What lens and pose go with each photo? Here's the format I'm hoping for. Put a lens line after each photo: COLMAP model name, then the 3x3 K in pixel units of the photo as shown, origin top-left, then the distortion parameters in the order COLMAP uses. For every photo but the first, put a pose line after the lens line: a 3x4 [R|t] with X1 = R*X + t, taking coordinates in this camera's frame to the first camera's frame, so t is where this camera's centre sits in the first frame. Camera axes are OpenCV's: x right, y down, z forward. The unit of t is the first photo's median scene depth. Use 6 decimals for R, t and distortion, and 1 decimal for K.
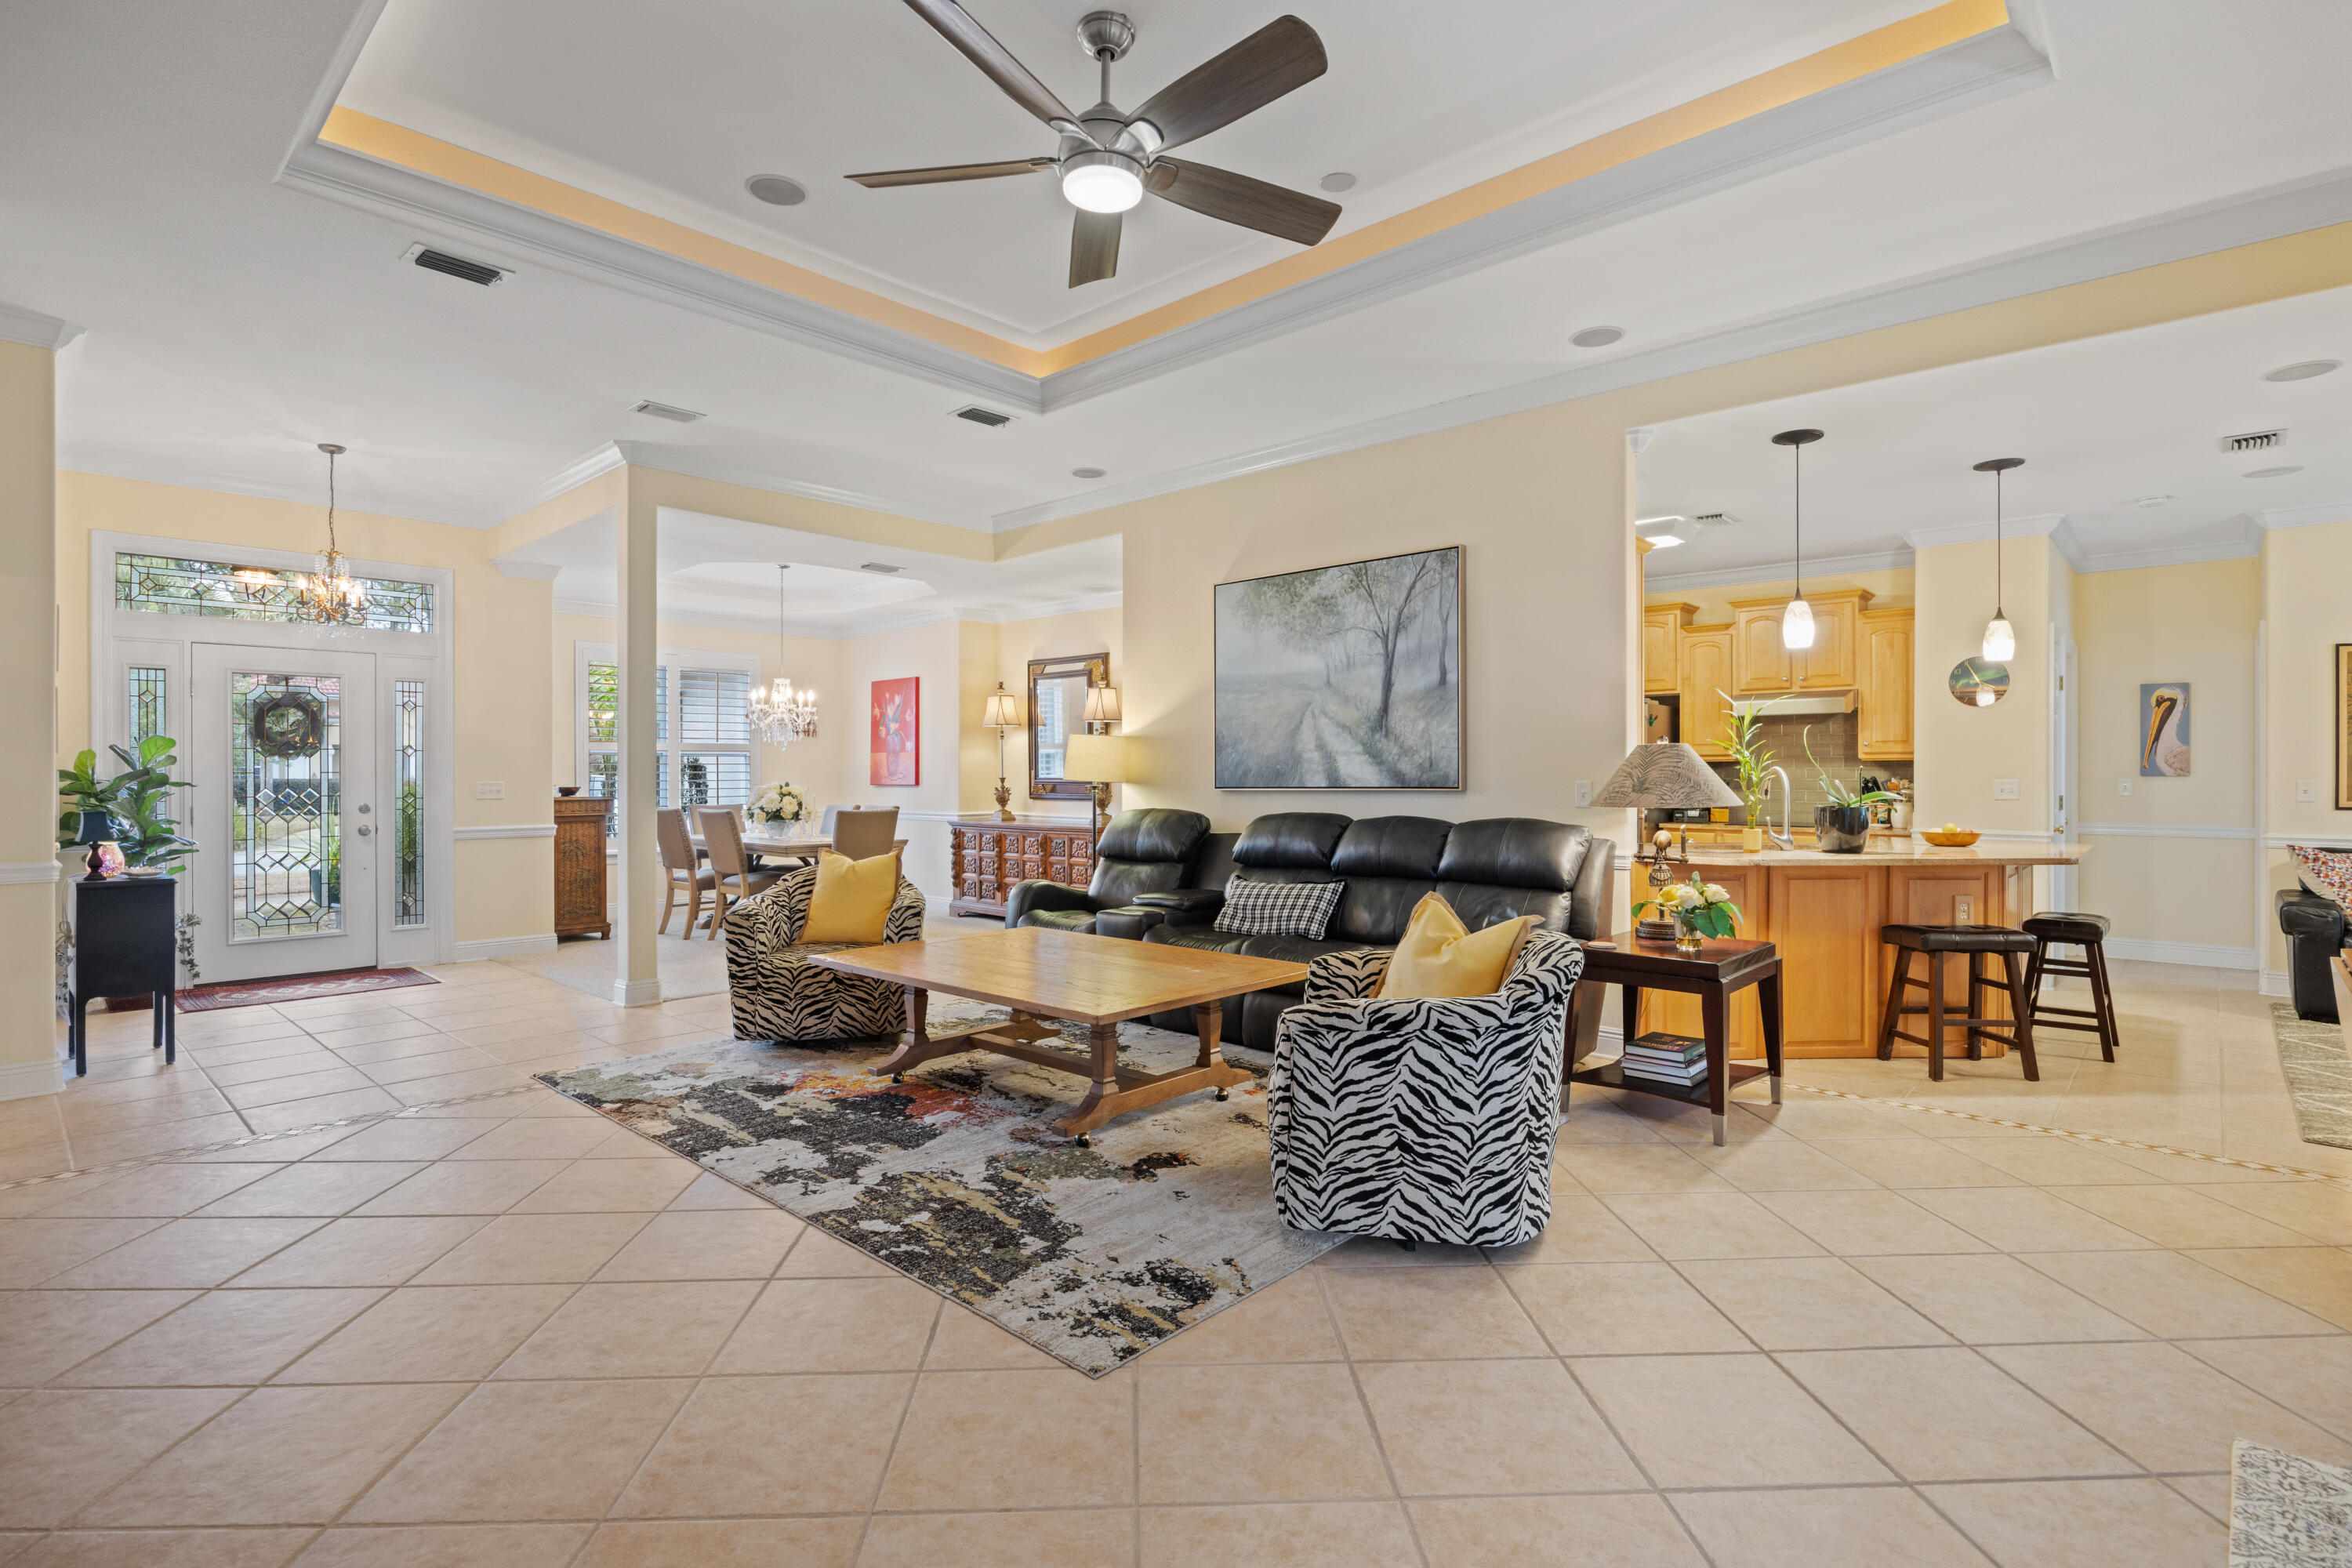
lens RADIAL K [[1159.0, 0, 1176.0], [0, 1159.0, 784.0], [0, 0, 1]] dist [-0.002818, -0.000509]
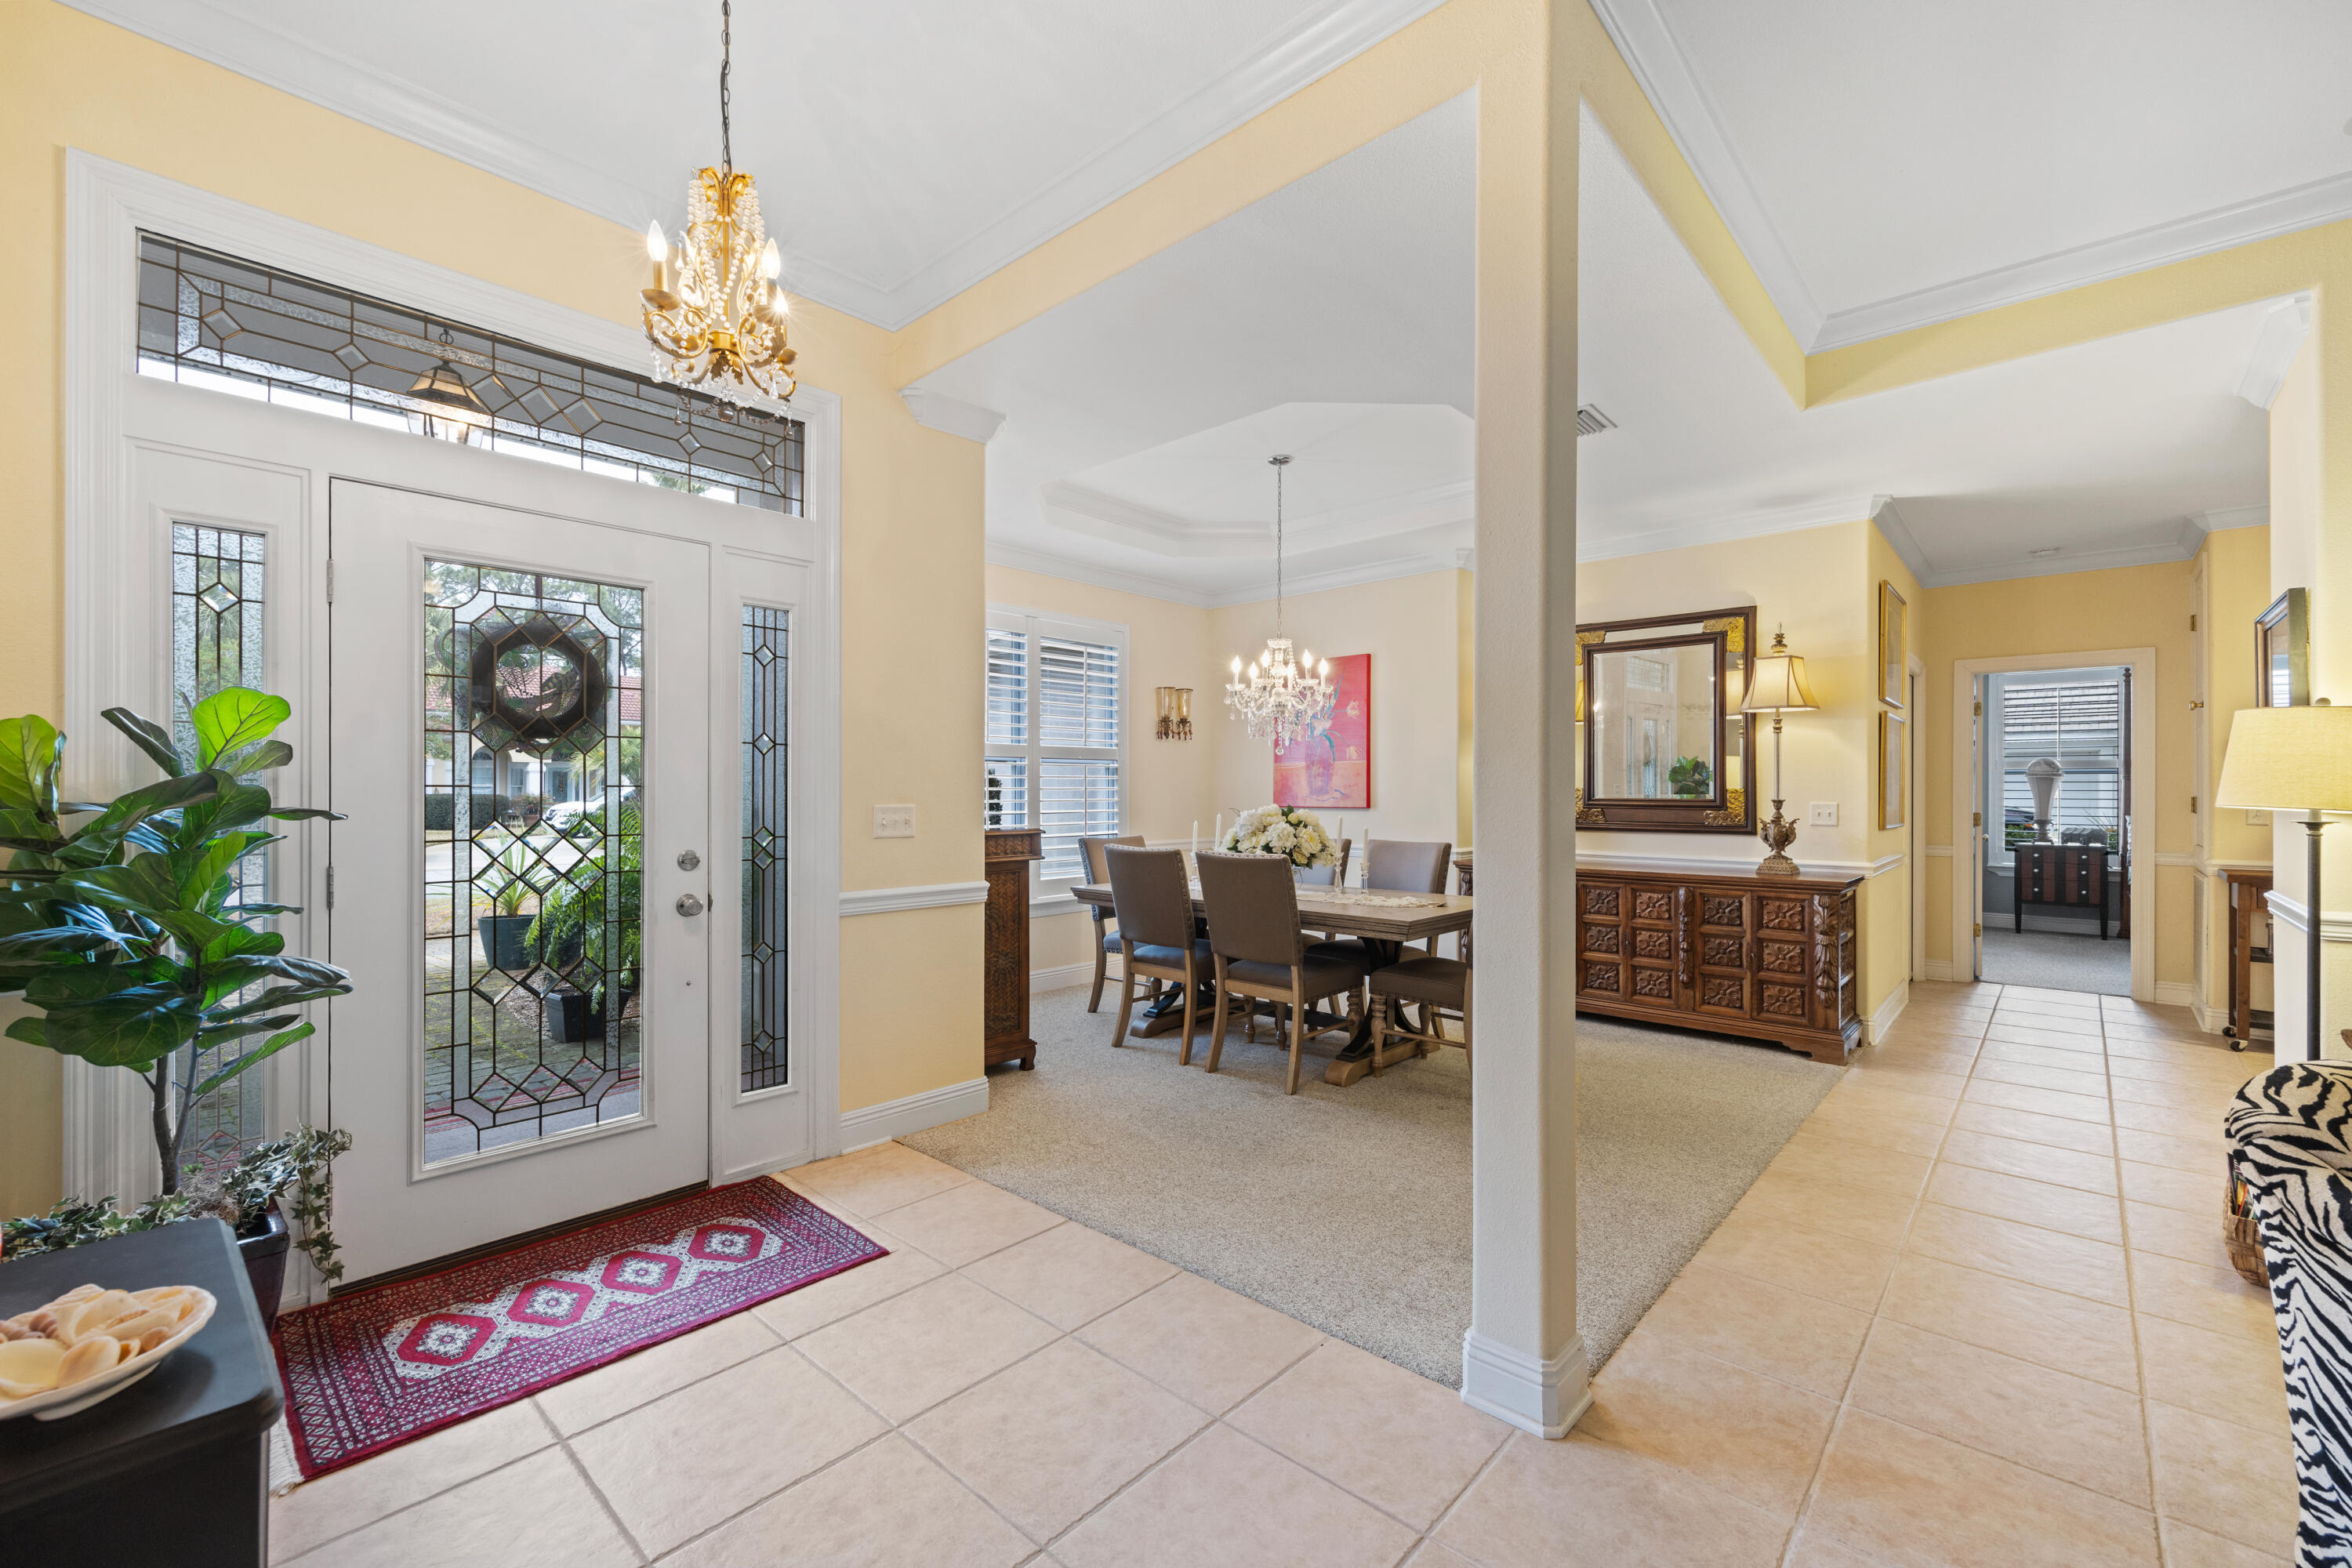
lens RADIAL K [[962.9, 0, 1170.3], [0, 962.9, 796.5], [0, 0, 1]] dist [0.000507, 0.000059]
pose [[0.999846, 0.002245, 0.017414, -0.530156], [-0.002179, 0.999990, -0.003840, -0.004735], [-0.017423, 0.003801, 0.999841, 0.619448]]
